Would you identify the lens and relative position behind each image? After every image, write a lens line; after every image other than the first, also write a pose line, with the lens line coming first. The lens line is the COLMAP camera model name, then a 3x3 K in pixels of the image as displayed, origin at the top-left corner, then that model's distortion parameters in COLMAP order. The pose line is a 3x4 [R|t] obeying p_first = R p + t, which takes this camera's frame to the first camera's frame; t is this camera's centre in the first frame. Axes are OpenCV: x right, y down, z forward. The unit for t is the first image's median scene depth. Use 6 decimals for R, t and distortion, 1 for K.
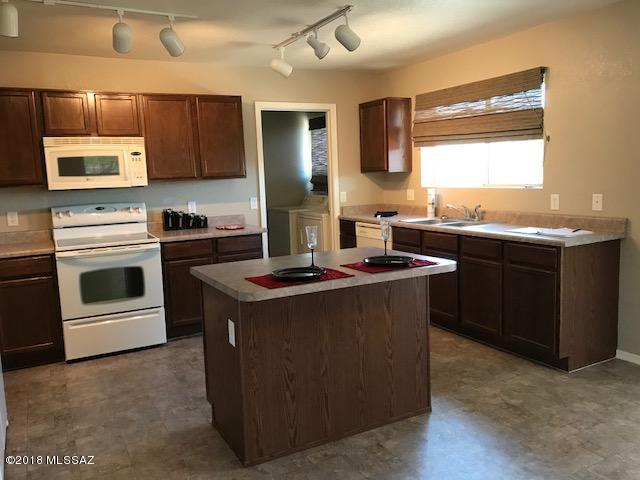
lens RADIAL K [[524.2, 0, 321.3], [0, 524.2, 237.7], [0, 0, 1]] dist [0.043743, -0.033447]
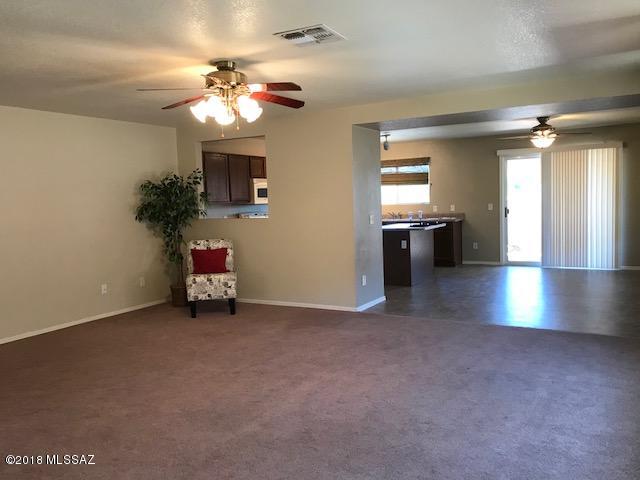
lens RADIAL K [[524.2, 0, 321.3], [0, 524.2, 237.7], [0, 0, 1]] dist [0.043743, -0.033447]
pose [[0.841889, -0.032502, 0.538671, -1.330244], [0.072860, 0.995891, -0.053782, 0.160475], [-0.534710, 0.084526, 0.840798, -0.798369]]
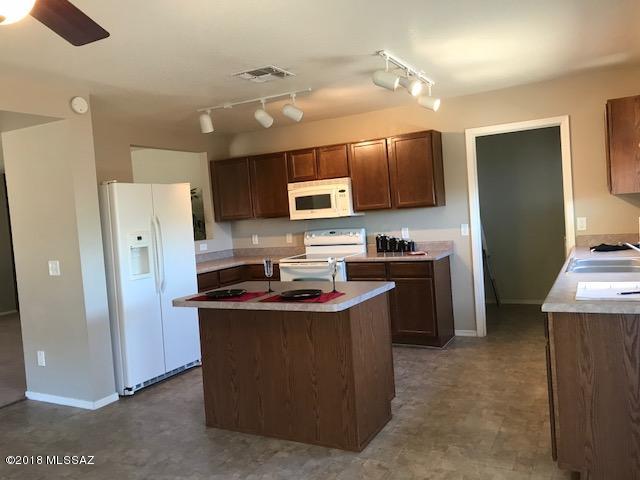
lens RADIAL K [[524.2, 0, 321.3], [0, 524.2, 237.7], [0, 0, 1]] dist [0.043743, -0.033447]
pose [[0.555509, 0.039103, -0.830590, 0.688441], [-0.053332, 0.998512, 0.011339, -0.058876], [0.829798, 0.037998, 0.556768, 0.260202]]
